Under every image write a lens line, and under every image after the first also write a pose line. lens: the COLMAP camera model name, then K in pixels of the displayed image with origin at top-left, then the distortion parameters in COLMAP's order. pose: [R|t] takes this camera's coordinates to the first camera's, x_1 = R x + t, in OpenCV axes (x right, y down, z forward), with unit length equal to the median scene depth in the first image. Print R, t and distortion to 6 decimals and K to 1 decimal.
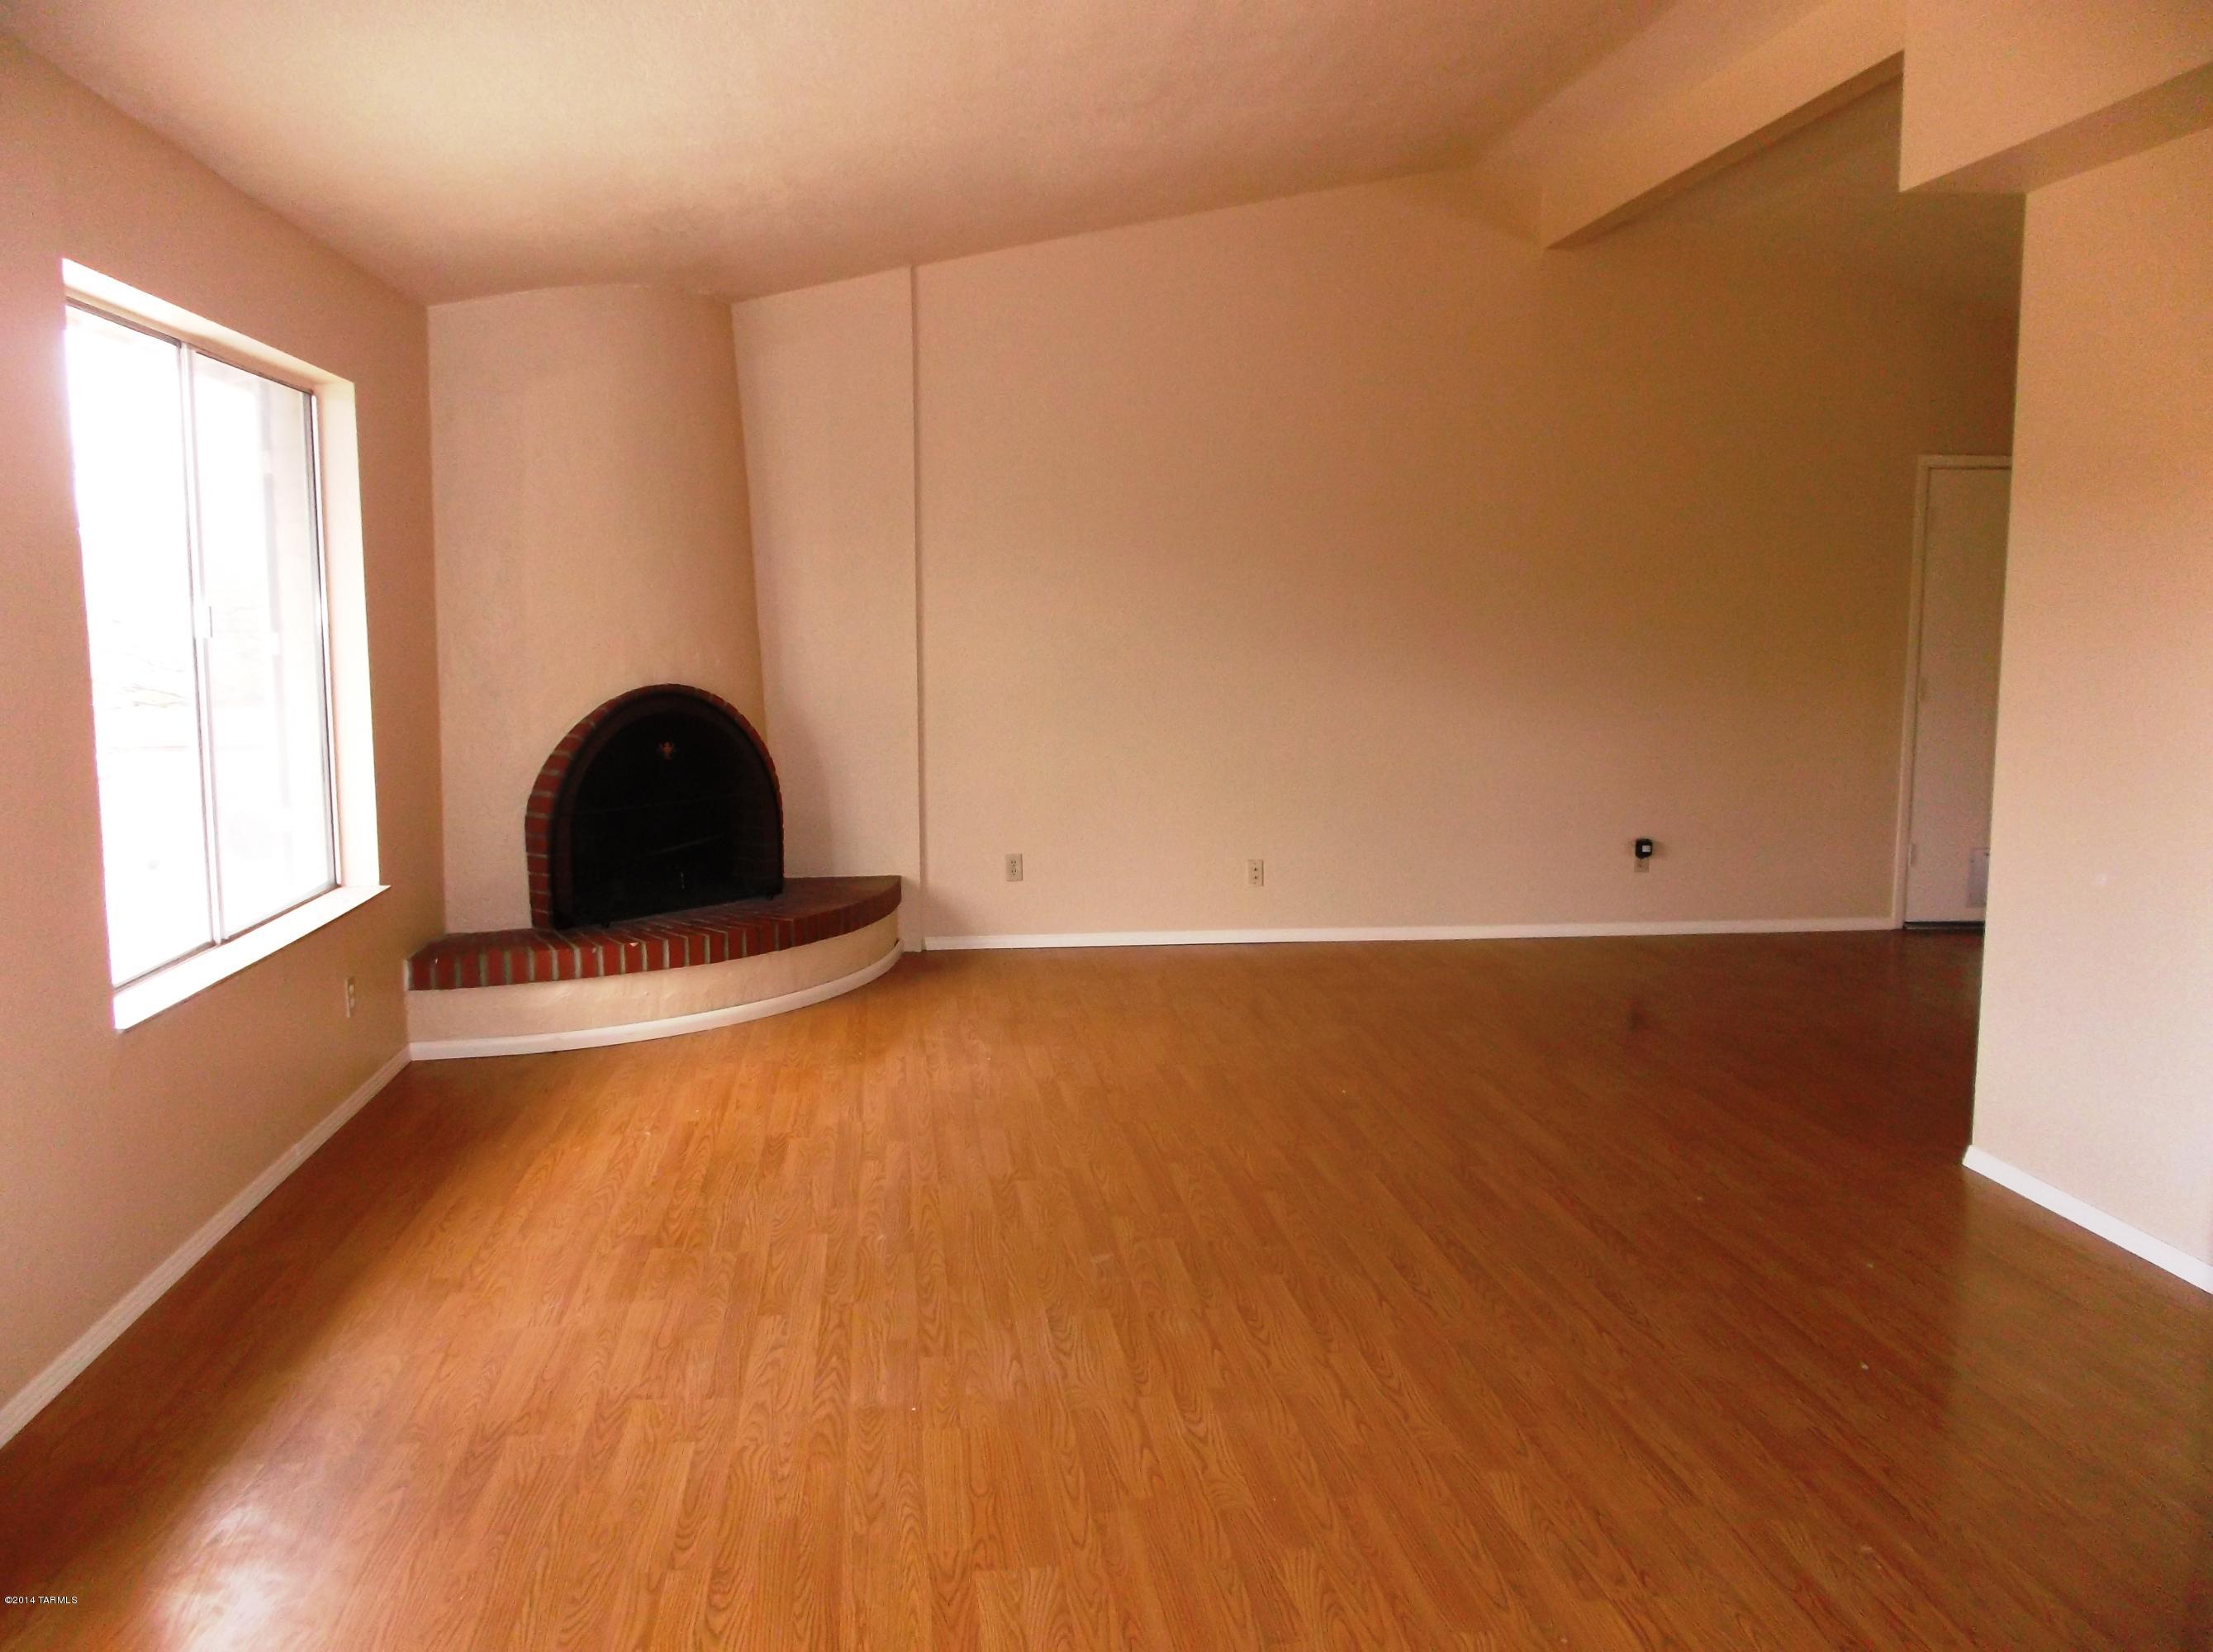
lens RADIAL K [[1695.2, 0, 1104.7], [0, 1695.2, 833.0], [0, 0, 1]] dist [-0.003052, 0.001843]
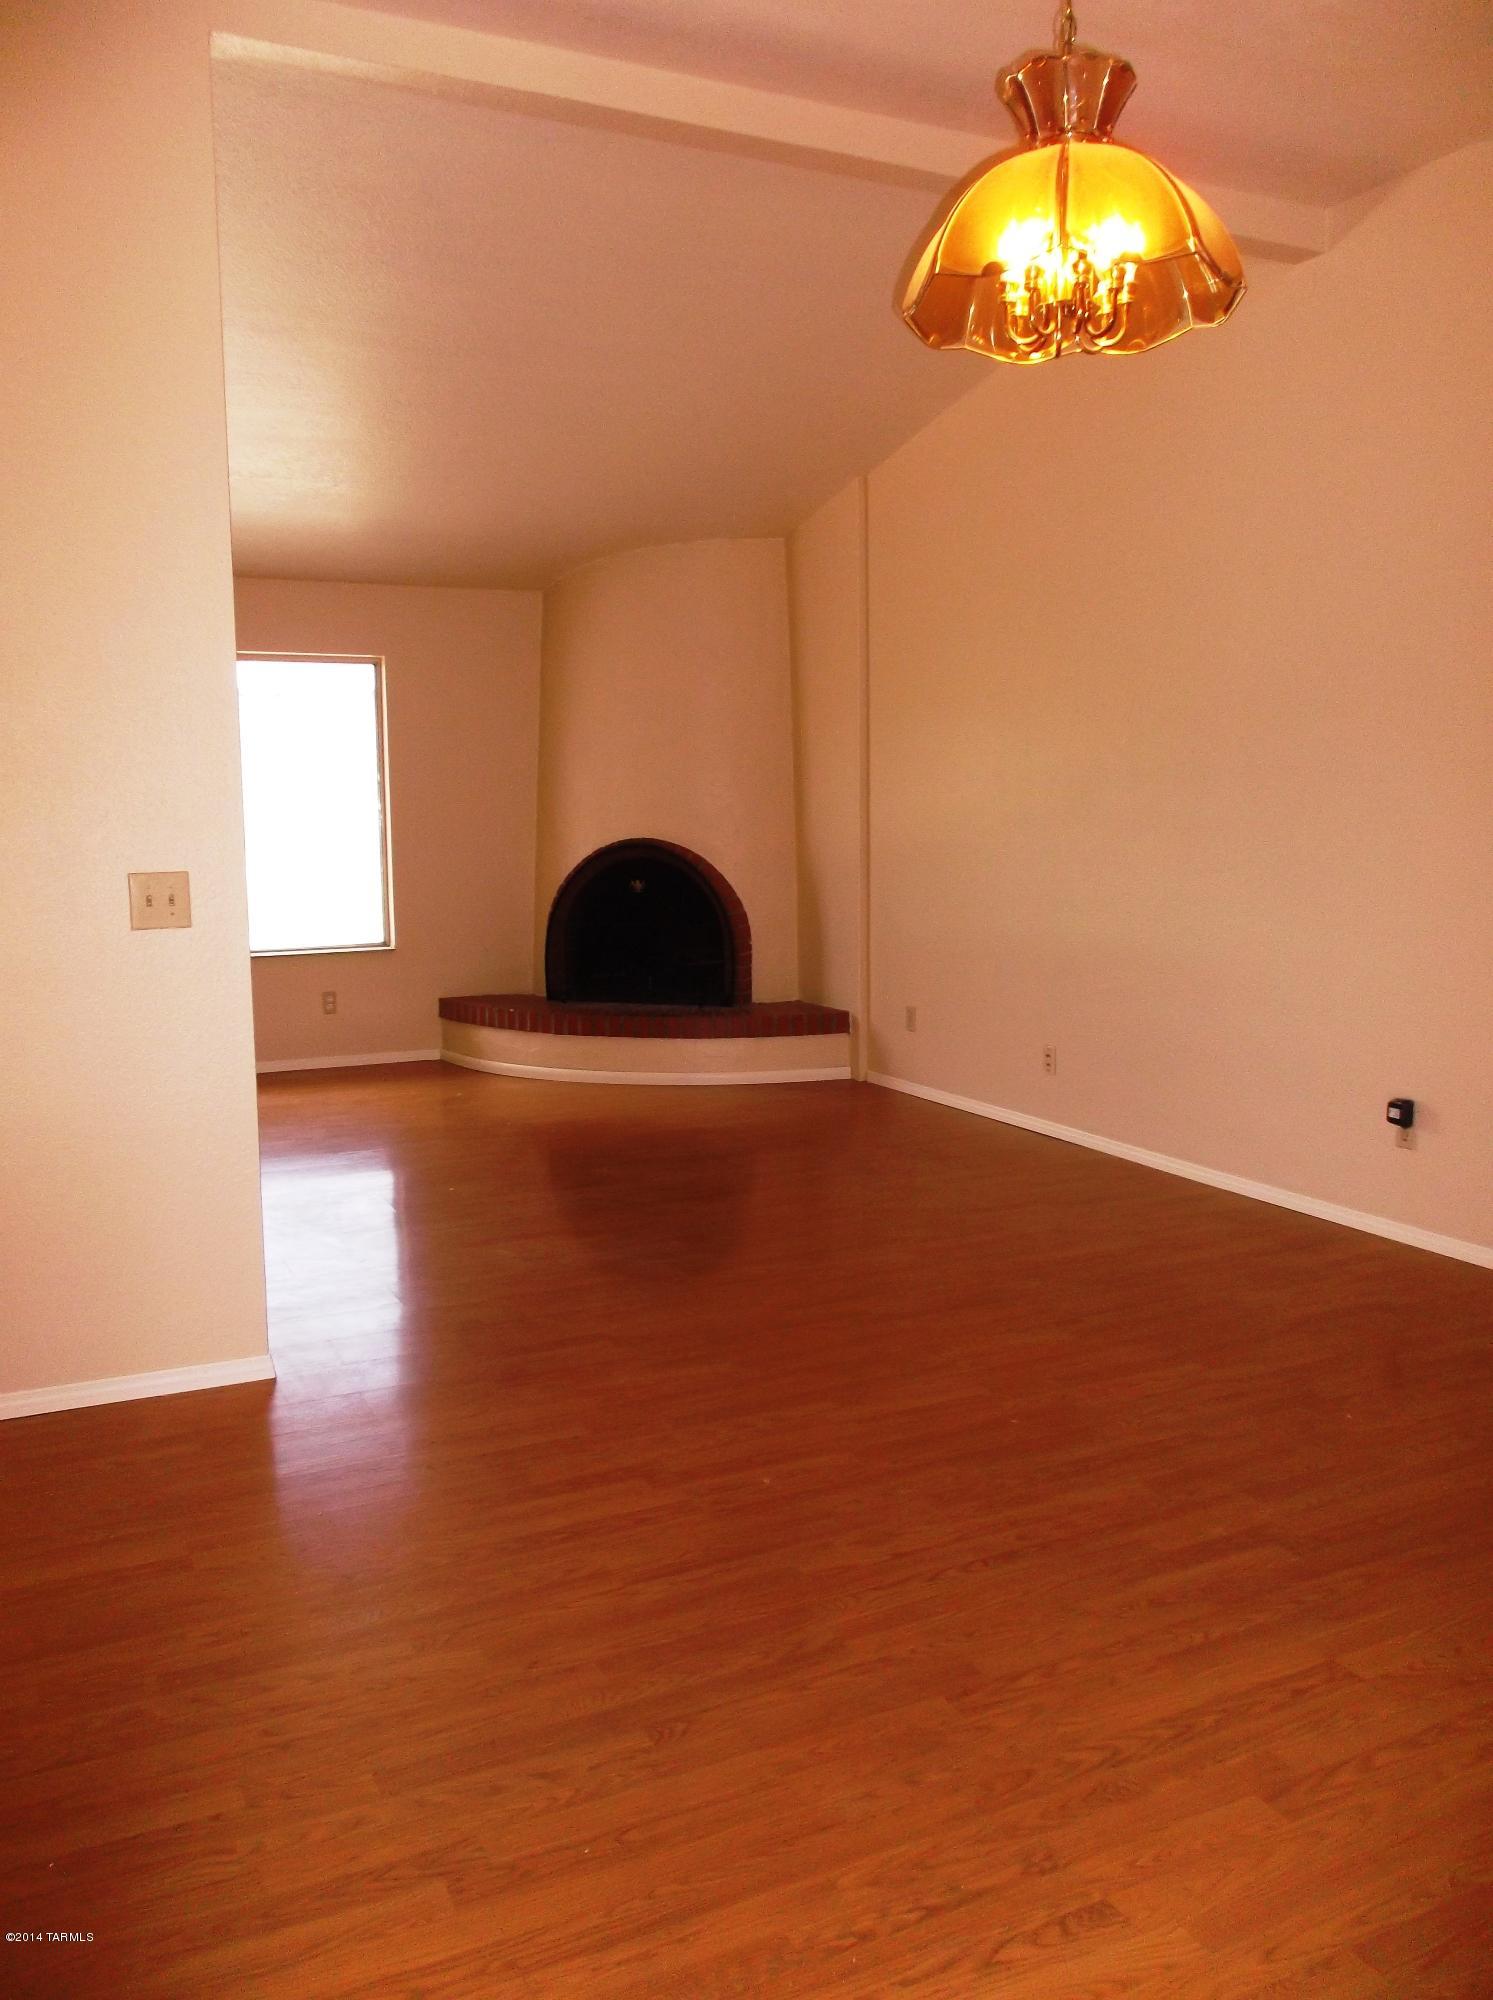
lens RADIAL K [[1571.3, 0, 742.5], [0, 1571.3, 965.7], [0, 0, 1]] dist [-0.004783, 0.000357]
pose [[0.329191, 0.092309, -0.939741, 1.029426], [-0.109401, 0.992237, 0.059142, -0.073422], [0.937905, 0.083340, 0.336734, 0.691440]]
